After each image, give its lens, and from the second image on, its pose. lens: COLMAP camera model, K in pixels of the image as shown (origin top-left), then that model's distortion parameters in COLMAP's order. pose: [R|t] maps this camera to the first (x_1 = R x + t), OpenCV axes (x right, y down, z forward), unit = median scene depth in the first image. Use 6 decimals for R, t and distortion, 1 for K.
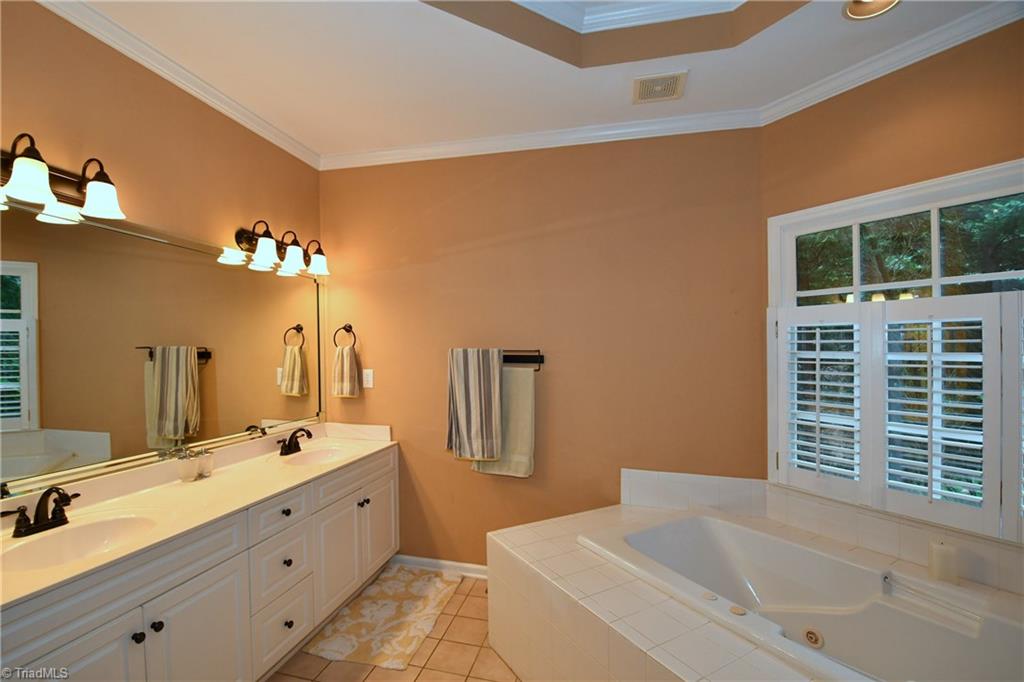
lens RADIAL K [[456.3, 0, 488.6], [0, 456.3, 361.5], [0, 0, 1]] dist [0.010305, -0.020775]
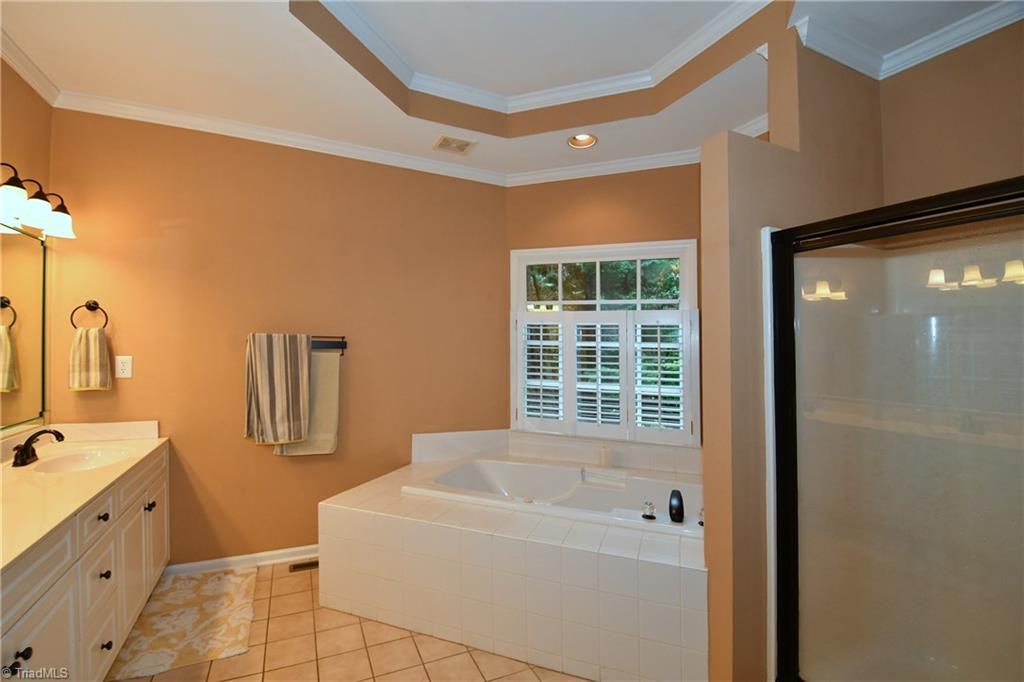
lens RADIAL K [[455.8, 0, 504.6], [0, 455.8, 343.7], [0, 0, 1]] dist [-0.000969, -0.013714]
pose [[0.772943, 0.010340, 0.634391, -0.302842], [0.002727, 0.999804, -0.019618, 0.015506], [-0.634470, 0.016893, 0.772763, -0.109137]]
